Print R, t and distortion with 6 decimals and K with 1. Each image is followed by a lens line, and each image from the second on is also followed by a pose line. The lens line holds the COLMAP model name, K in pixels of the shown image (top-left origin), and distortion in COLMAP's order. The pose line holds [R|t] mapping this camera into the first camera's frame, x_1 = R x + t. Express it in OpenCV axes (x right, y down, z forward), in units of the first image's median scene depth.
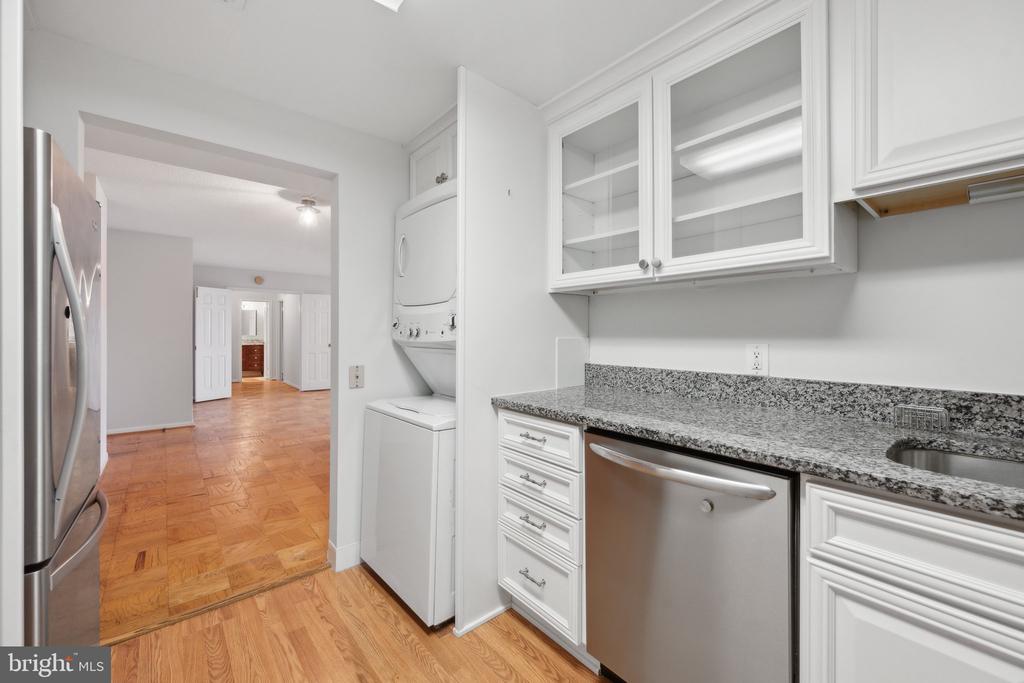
lens RADIAL K [[411.2, 0, 507.5], [0, 411.2, 334.4], [0, 0, 1]] dist [0.001205, -0.000025]
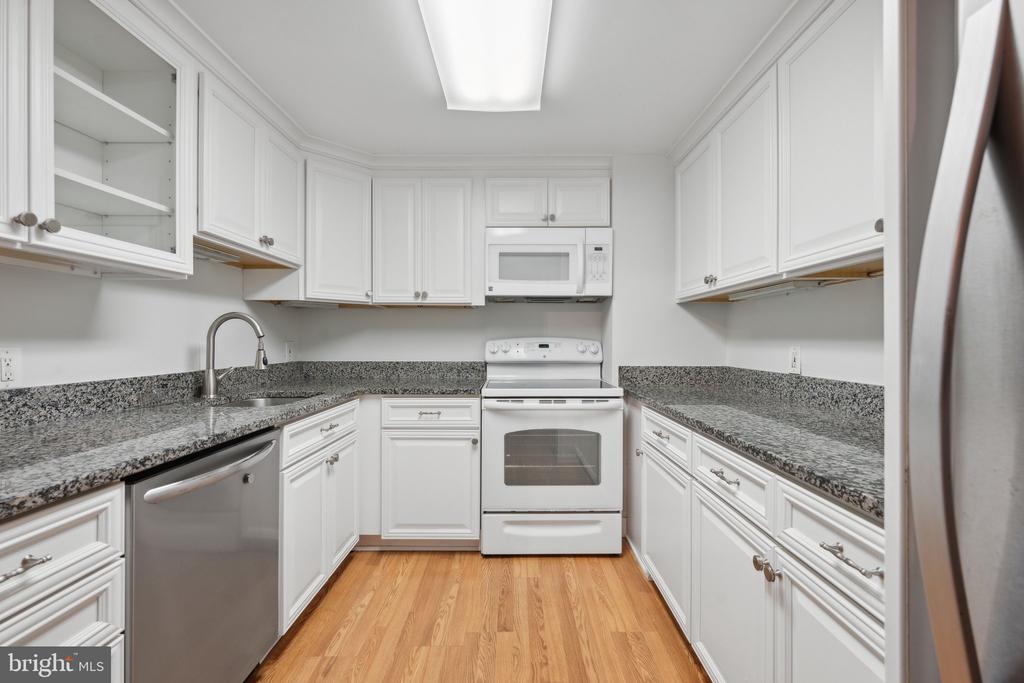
lens RADIAL K [[452.2, 0, 513.1], [0, 452.2, 338.0], [0, 0, 1]] dist [-0.000909, -0.000080]
pose [[-0.761487, 0.001557, 0.648178, -0.570767], [0.002176, 0.999998, 0.000154, 0.005956], [-0.648176, 0.001528, -0.761489, 0.898309]]
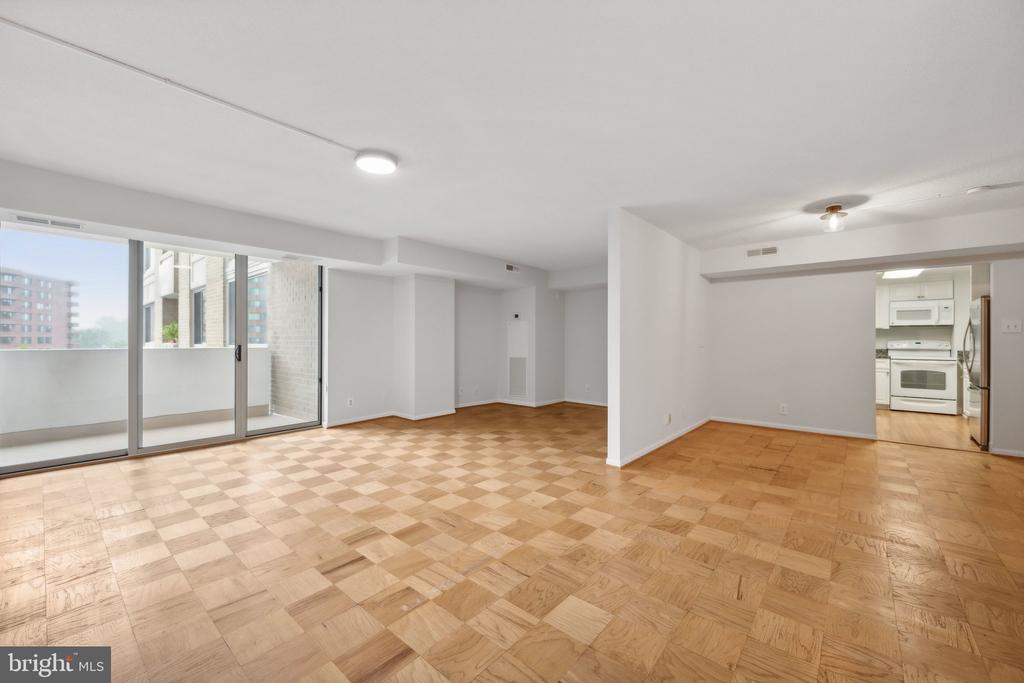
lens RADIAL K [[411.2, 0, 504.6], [0, 411.2, 340.0], [0, 0, 1]] dist [0.001205, -0.000025]
pose [[-0.173163, 0.000516, 0.984893, -1.736684], [0.001709, 0.999999, -0.000224, 0.002767], [-0.984892, 0.001644, -0.173163, 2.609969]]
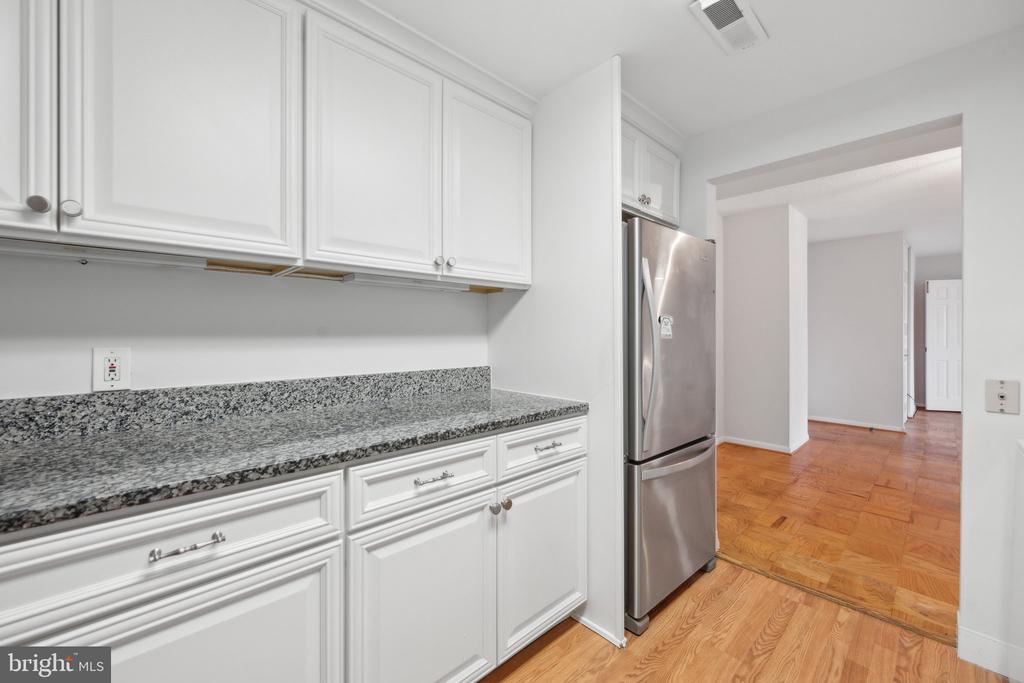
lens RADIAL K [[411.2, 0, 515.6], [0, 411.2, 336.4], [0, 0, 1]] dist [0.001205, -0.000025]
pose [[0.061564, 0.008013, -0.998071, 0.311715], [-0.004218, 0.999961, 0.007768, 0.002698], [0.998094, 0.003732, 0.061595, 0.191127]]
